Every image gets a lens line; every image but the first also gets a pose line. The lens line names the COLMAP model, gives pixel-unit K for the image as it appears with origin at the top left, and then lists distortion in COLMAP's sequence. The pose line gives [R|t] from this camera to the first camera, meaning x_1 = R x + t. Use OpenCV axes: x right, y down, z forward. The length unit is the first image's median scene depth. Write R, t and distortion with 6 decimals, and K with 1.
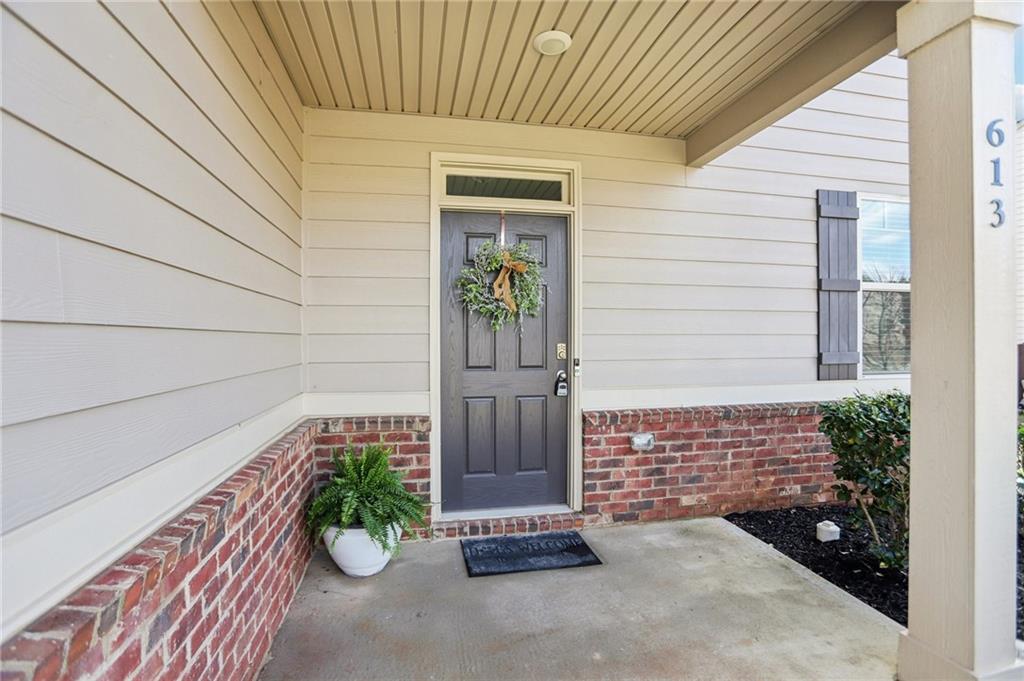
lens RADIAL K [[462.7, 0, 512.0], [0, 462.7, 340.5], [0, 0, 1]] dist [-0.043311, 0.000258]
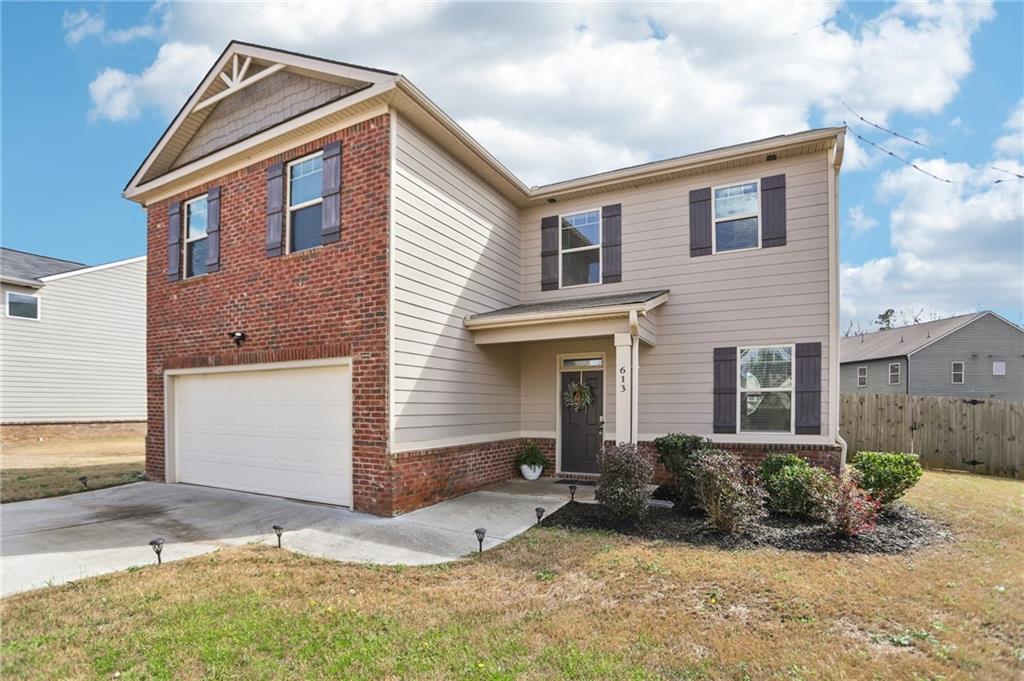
lens RADIAL K [[485.1, 0, 512.1], [0, 485.1, 404.1], [0, 0, 1]] dist [-0.039151, -0.000235]
pose [[0.784205, 0.000532, -0.620501, 1.585240], [0.003916, 0.999975, 0.005808, -0.087193], [0.620489, -0.006985, 0.784184, -1.703133]]
